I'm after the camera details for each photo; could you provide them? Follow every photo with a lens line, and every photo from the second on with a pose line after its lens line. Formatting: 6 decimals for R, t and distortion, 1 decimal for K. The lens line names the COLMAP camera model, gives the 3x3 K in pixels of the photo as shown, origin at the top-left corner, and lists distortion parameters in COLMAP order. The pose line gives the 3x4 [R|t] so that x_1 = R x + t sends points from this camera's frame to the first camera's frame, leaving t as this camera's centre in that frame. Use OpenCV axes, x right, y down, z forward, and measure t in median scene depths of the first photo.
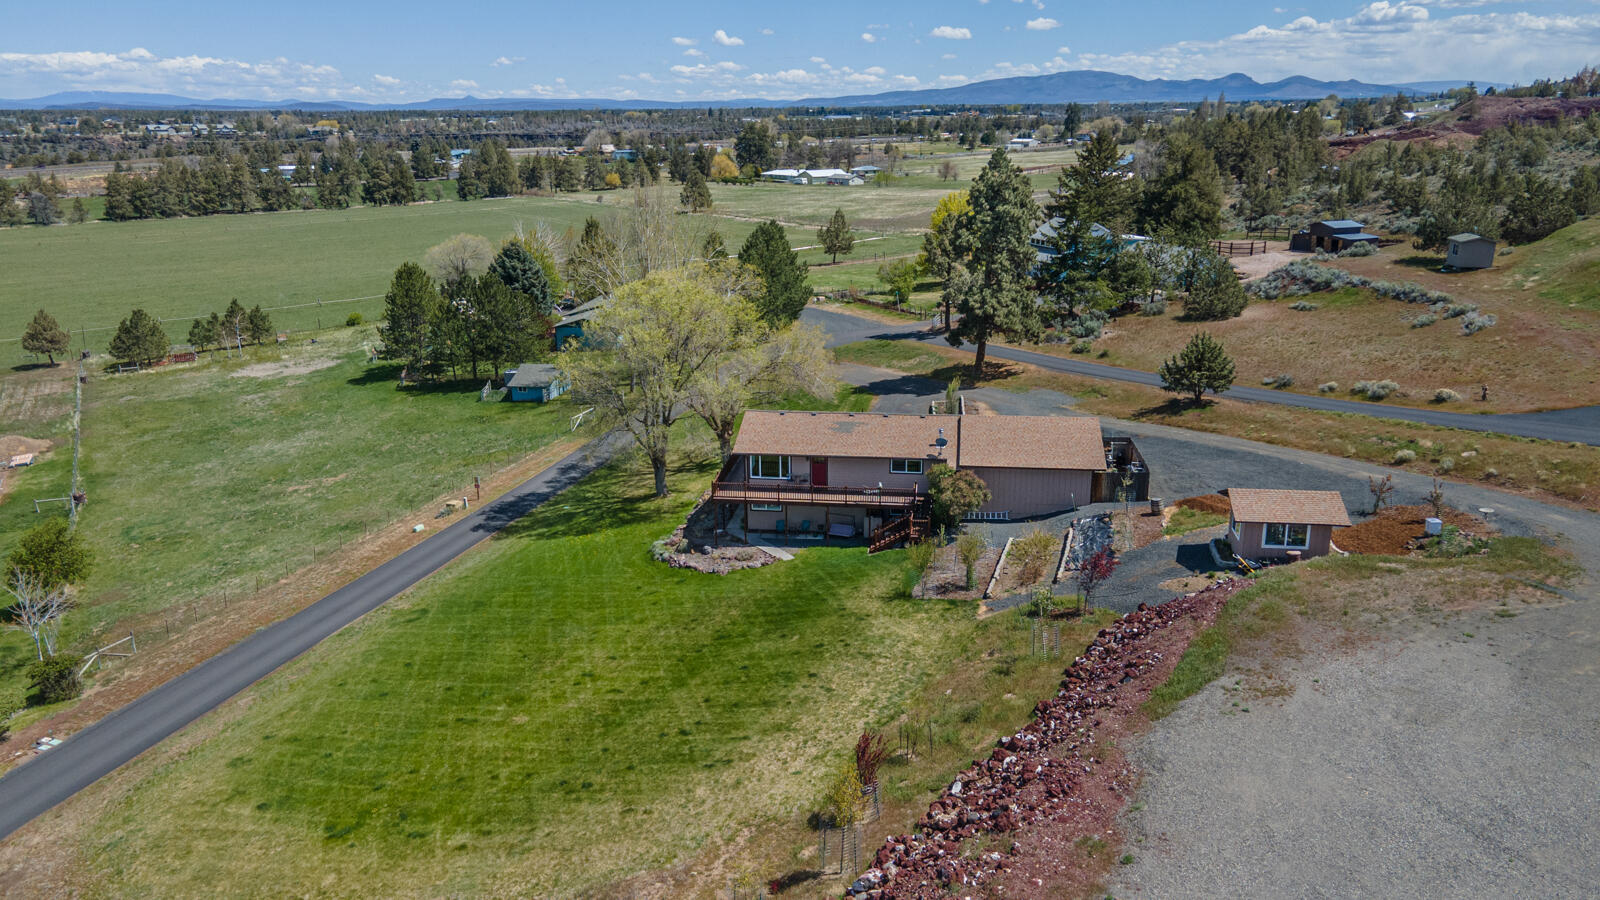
lens RADIAL K [[1170.0, 0, 801.9], [0, 1170.0, 455.9], [0, 0, 1]] dist [0.020392, 0.050074]
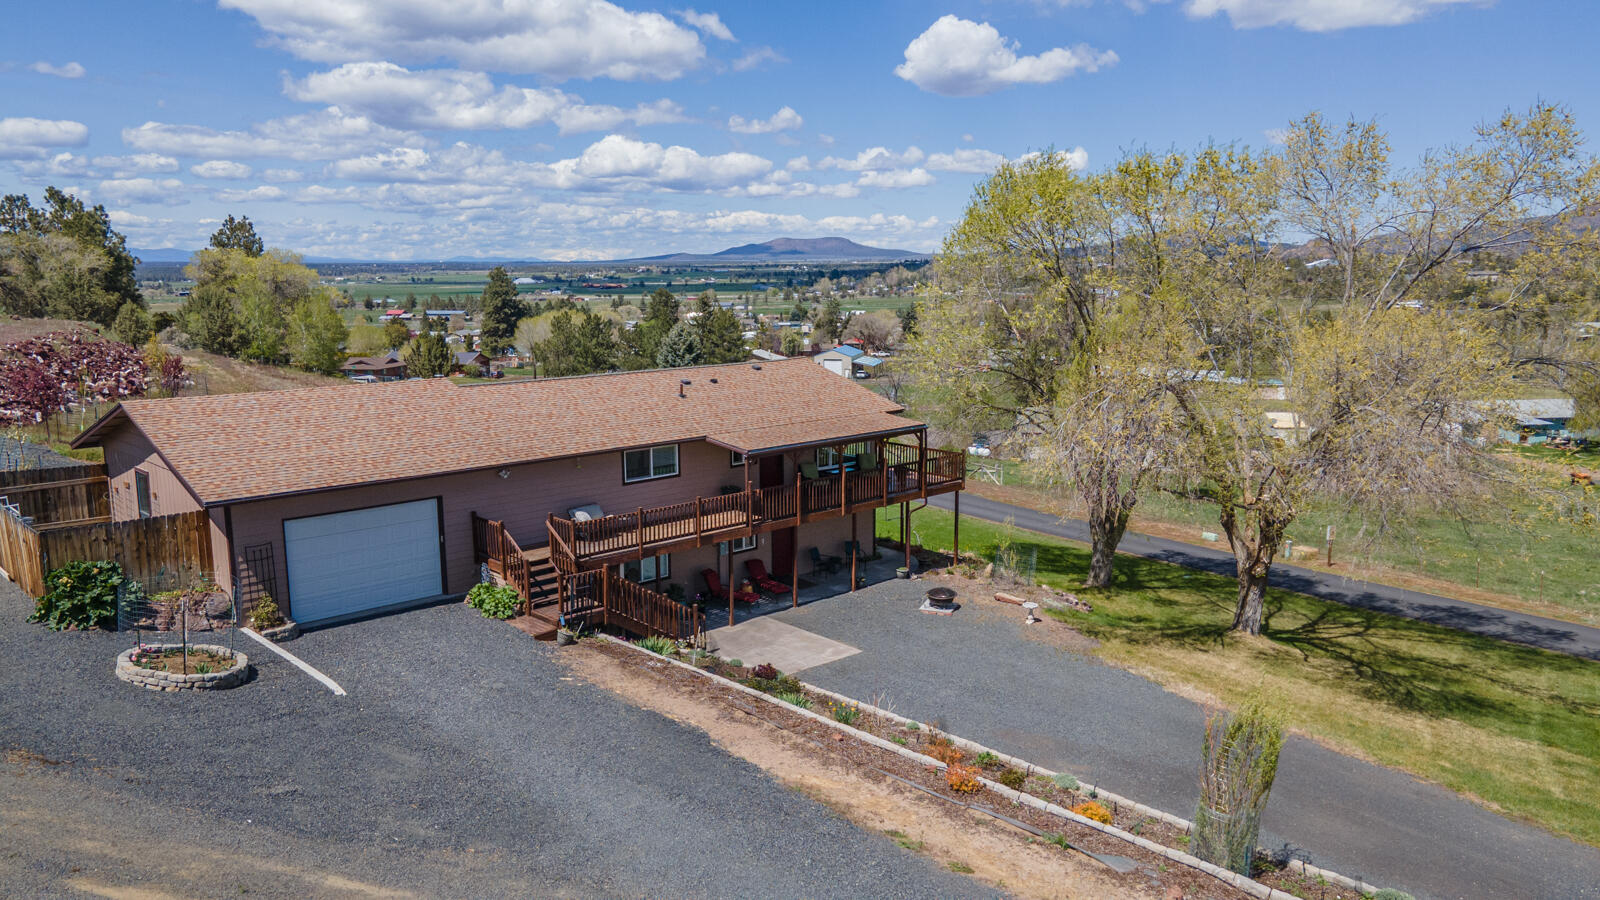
lens RADIAL K [[1170.0, 0, 801.9], [0, 1170.0, 455.9], [0, 0, 1]] dist [0.020392, 0.050074]
pose [[-0.626439, 0.137466, -0.767253, 0.429085], [-0.213390, 0.916478, 0.338428, -0.203764], [0.749692, 0.375728, -0.544784, 1.435335]]
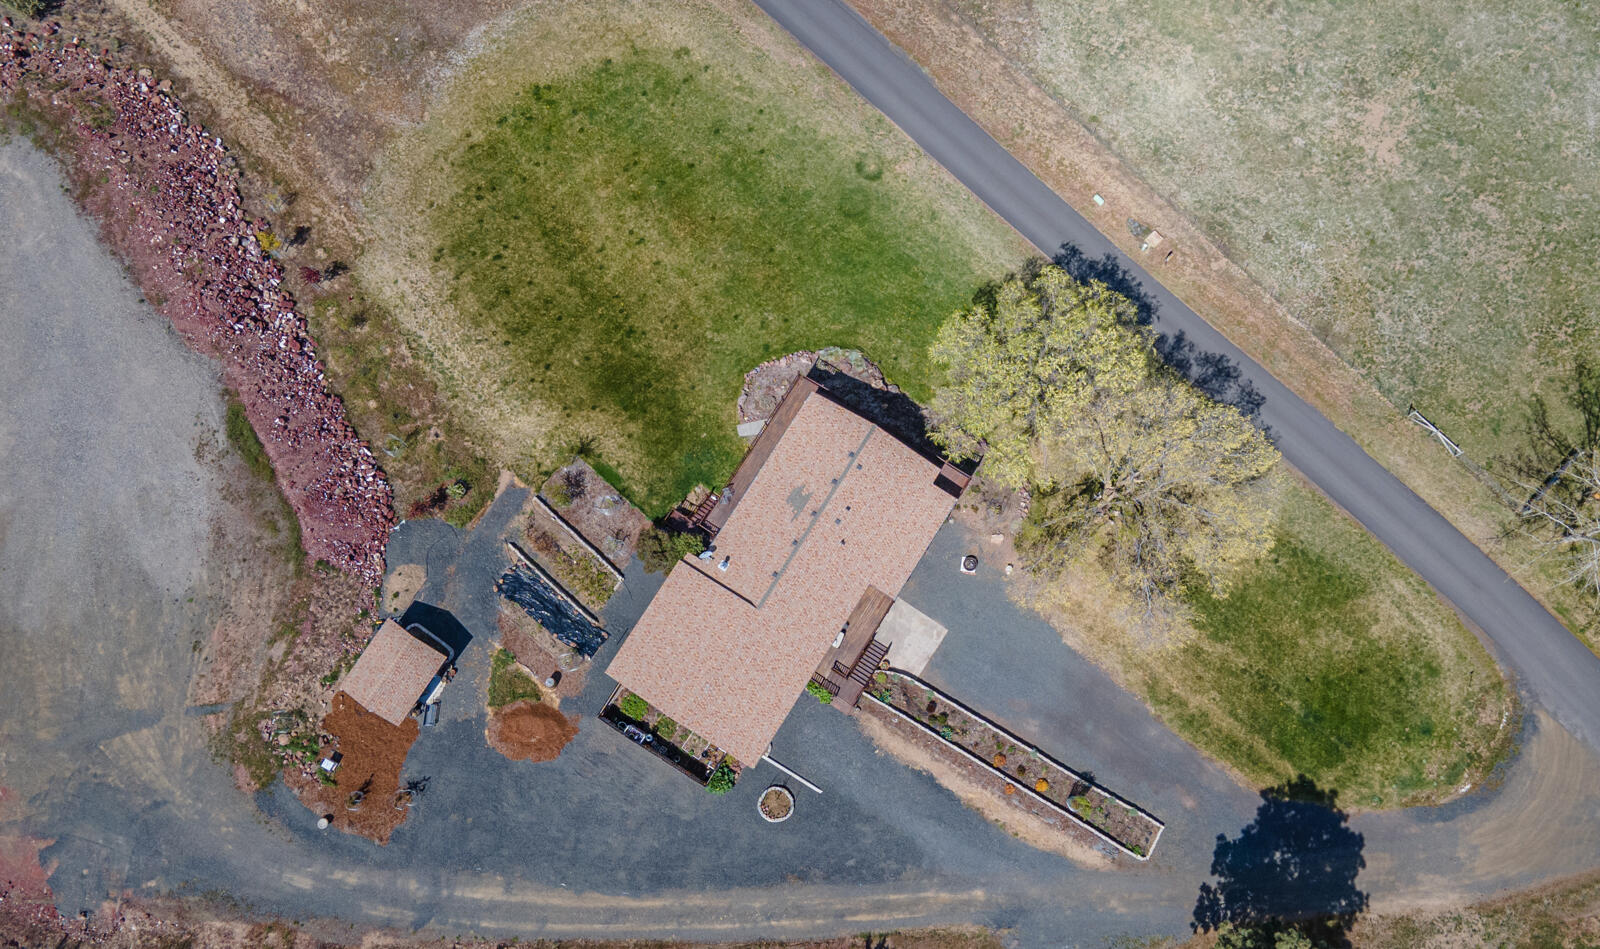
lens RADIAL K [[1410.2, 0, 884.1], [0, 1410.2, 473.5], [0, 0, 1]] dist [0.017512, 0.015711]
pose [[-0.414884, 0.894983, -0.163942, 0.194706], [-0.239223, 0.066546, 0.968682, -1.281757], [0.877863, 0.441109, 0.186491, 0.869274]]
